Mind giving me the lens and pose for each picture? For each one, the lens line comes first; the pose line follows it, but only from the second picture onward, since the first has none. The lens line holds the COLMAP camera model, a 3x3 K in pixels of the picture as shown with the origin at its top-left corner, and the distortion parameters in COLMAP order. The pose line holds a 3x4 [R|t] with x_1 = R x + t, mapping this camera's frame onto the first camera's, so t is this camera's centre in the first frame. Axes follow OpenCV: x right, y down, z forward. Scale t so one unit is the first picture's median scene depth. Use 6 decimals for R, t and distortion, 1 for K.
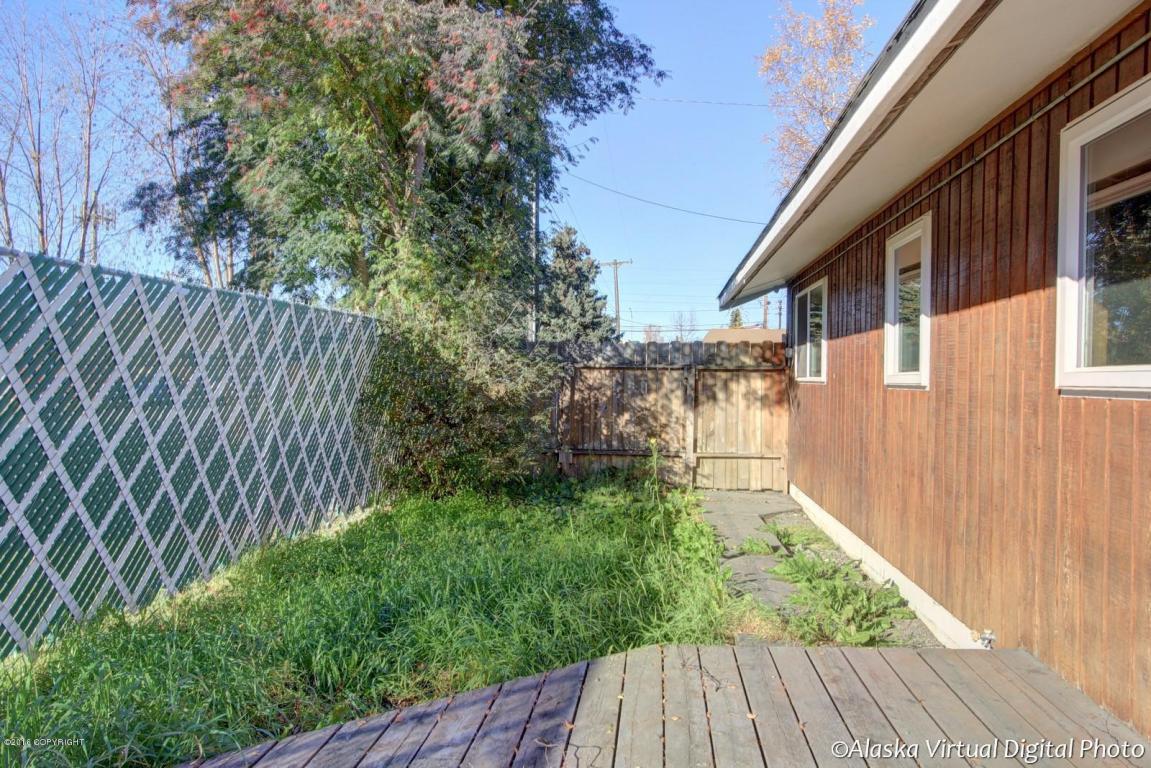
lens RADIAL K [[925.0, 0, 575.5], [0, 925.0, 384.0], [0, 0, 1]] dist [-0.000495, -0.000211]
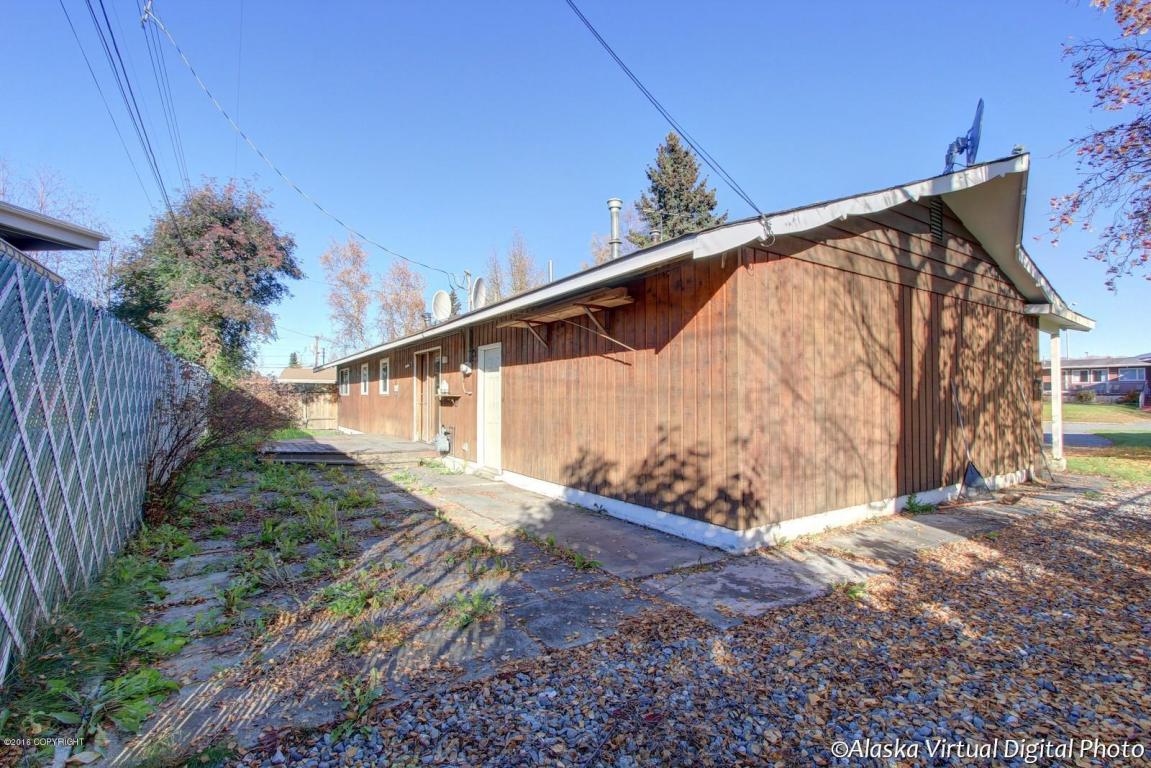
lens RADIAL K [[525.5, 0, 578.3], [0, 525.5, 388.3], [0, 0, 1]] dist [-0.014465, -0.000198]
pose [[0.782789, -0.004265, 0.622273, -0.261741], [0.017234, 0.999742, -0.014827, 0.014624], [-0.622049, 0.022331, 0.782660, -1.002698]]
